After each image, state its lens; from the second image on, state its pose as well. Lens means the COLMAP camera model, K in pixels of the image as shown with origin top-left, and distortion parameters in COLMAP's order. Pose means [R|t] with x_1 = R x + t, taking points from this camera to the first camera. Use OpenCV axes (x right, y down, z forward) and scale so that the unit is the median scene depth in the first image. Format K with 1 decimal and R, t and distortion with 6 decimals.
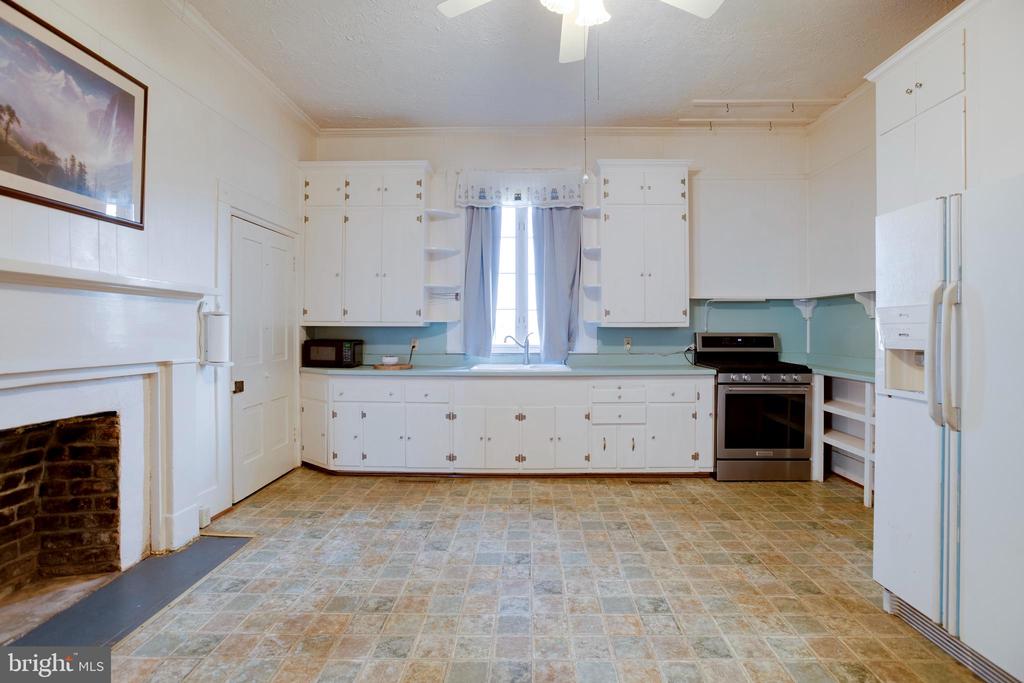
lens RADIAL K [[501.6, 0, 526.1], [0, 501.6, 327.3], [0, 0, 1]] dist [-0.066393, 0.025216]
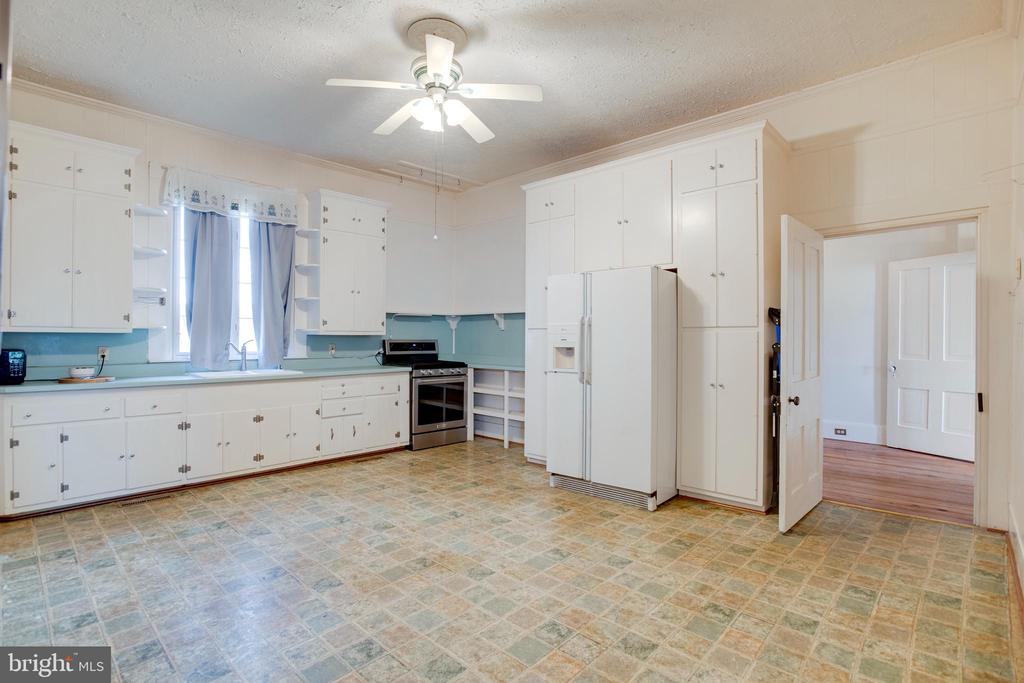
lens RADIAL K [[498.2, 0, 511.2], [0, 498.2, 338.3], [0, 0, 1]] dist [-0.060449, 0.027114]
pose [[0.681888, 0.000808, 0.731456, -0.409637], [-0.005260, 0.999979, 0.003799, 0.001061], [-0.731438, -0.006438, 0.681878, -0.105358]]
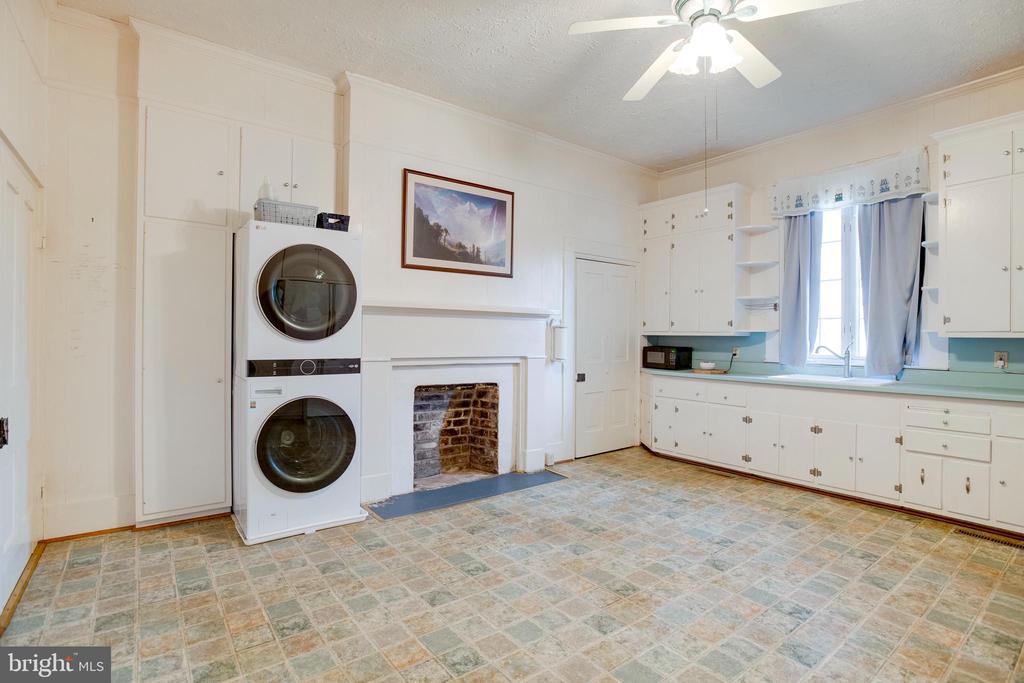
lens RADIAL K [[498.6, 0, 515.6], [0, 498.6, 339.0], [0, 0, 1]] dist [-0.061366, 0.026248]
pose [[0.616996, 0.008228, -0.786923, 0.372688], [-0.004608, 0.999966, 0.006843, -0.000053], [0.786953, -0.000596, 0.617013, -0.039850]]
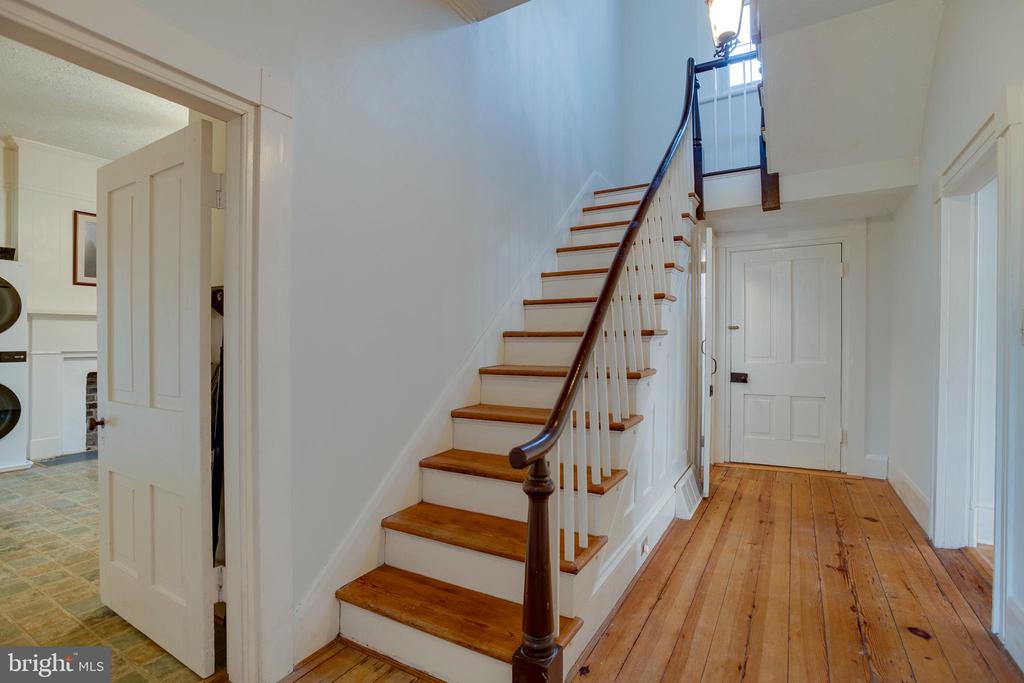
lens RADIAL K [[498.2, 0, 511.2], [0, 498.2, 338.3], [0, 0, 1]] dist [-0.060449, 0.027114]
pose [[0.870096, 0.006035, -0.492845, 1.081017], [-0.005343, 0.999982, 0.002812, -0.000298], [0.492853, 0.000186, 0.870113, -0.149869]]
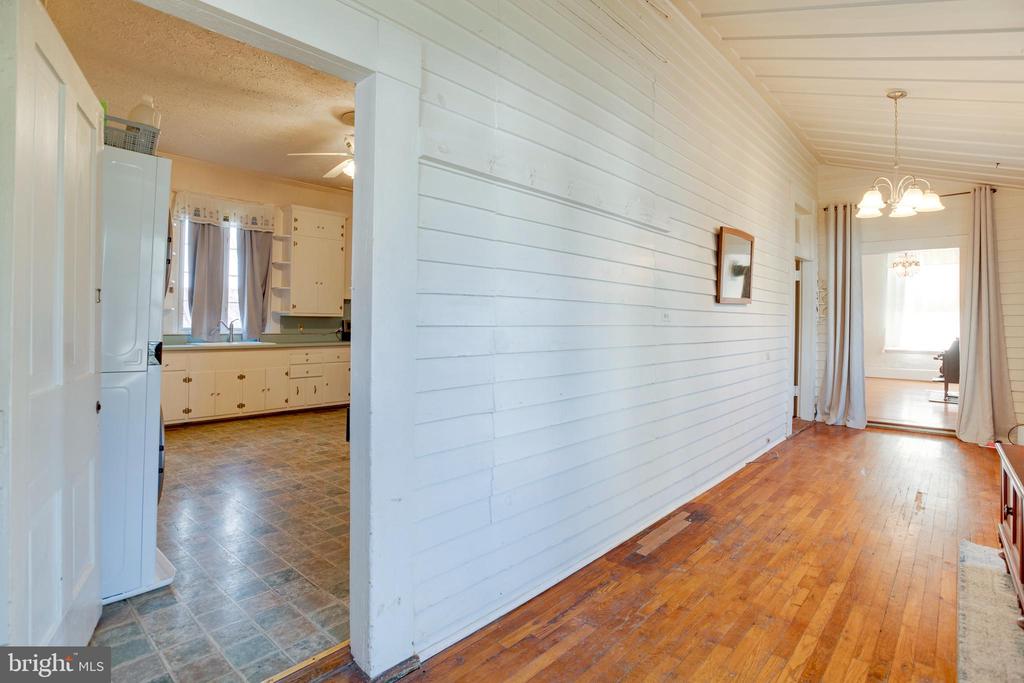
lens RADIAL K [[507.1, 0, 515.8], [0, 507.1, 315.5], [0, 0, 1]] dist [-0.059400, 0.028003]
pose [[0.665277, 0.018046, 0.746378, -0.565679], [-0.013176, 0.999836, -0.012429, 0.008810], [-0.746480, -0.001566, 0.665406, -0.554911]]
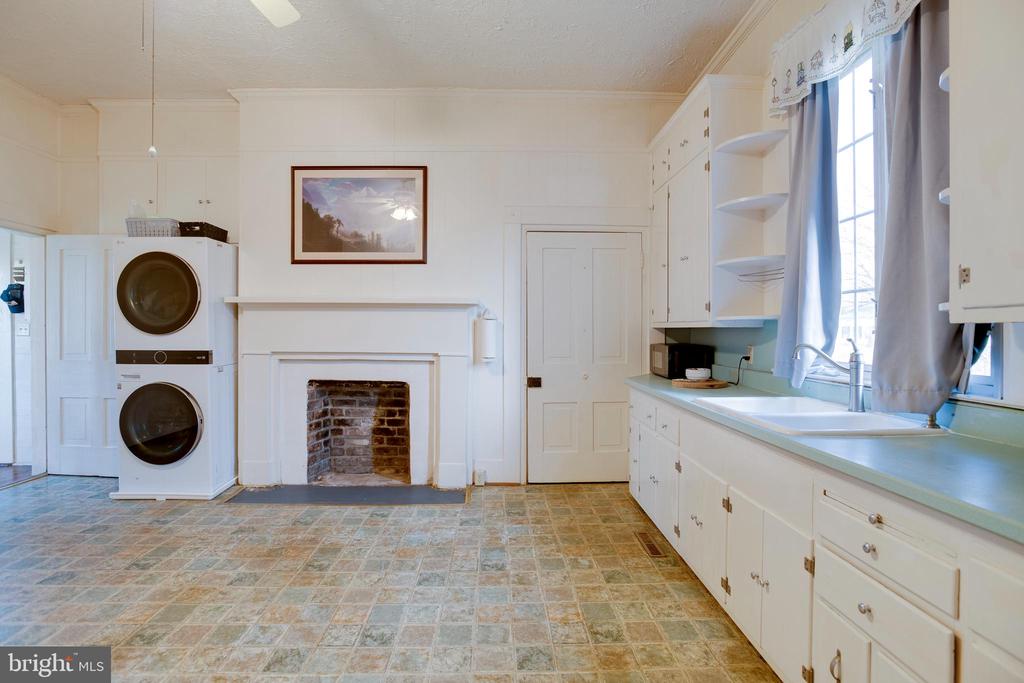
lens RADIAL K [[498.2, 0, 511.2], [0, 498.2, 338.3], [0, 0, 1]] dist [-0.060449, 0.027114]
pose [[0.034872, 0.011394, -0.999327, 0.472027], [0.000543, 0.999935, 0.011420, 0.006381], [0.999392, -0.000941, 0.034864, 0.768578]]
